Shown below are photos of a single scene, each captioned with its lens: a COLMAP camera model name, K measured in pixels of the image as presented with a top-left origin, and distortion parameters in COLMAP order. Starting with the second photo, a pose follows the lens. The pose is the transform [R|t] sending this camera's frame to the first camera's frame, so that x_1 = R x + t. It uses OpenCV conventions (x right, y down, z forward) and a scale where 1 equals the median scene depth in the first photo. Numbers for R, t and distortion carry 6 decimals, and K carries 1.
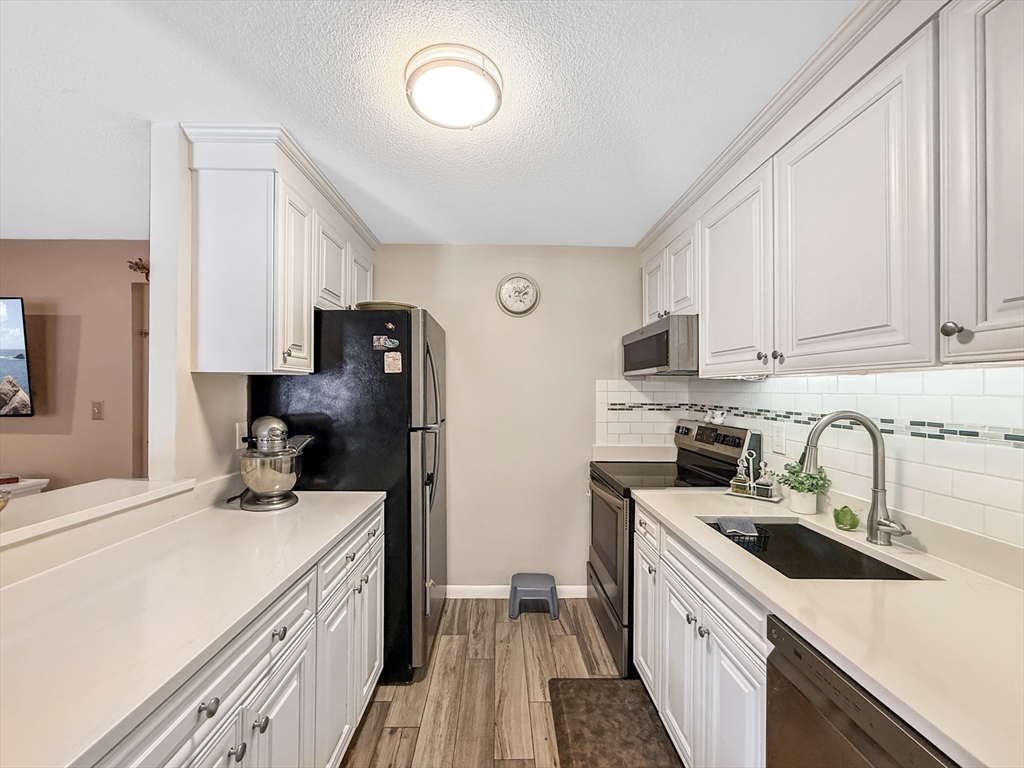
lens RADIAL K [[416.0, 0, 512.0], [0, 416.0, 384.0], [0, 0, 1]] dist [-0.000086, -0.000008]
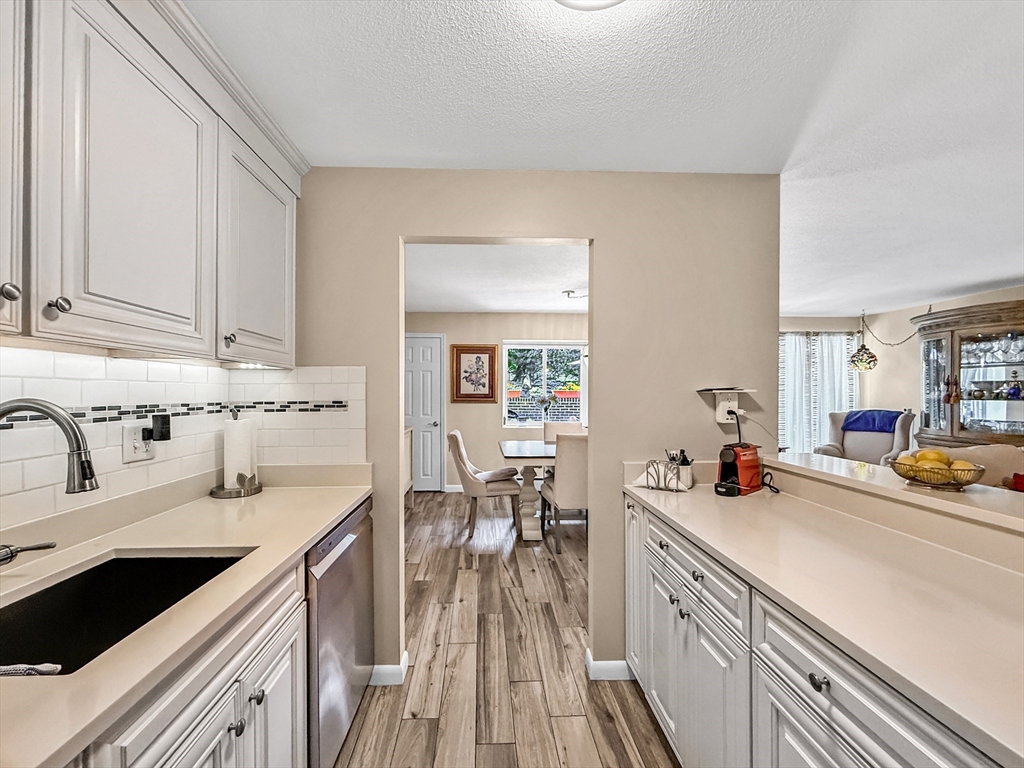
lens RADIAL K [[416.0, 0, 509.6], [0, 416.0, 388.6], [0, 0, 1]] dist [-0.000086, -0.000008]
pose [[-0.998745, -0.038721, -0.031761, 0.034723], [-0.037791, 0.998854, -0.029361, 0.040282], [0.032861, -0.028124, -0.999064, 2.068016]]
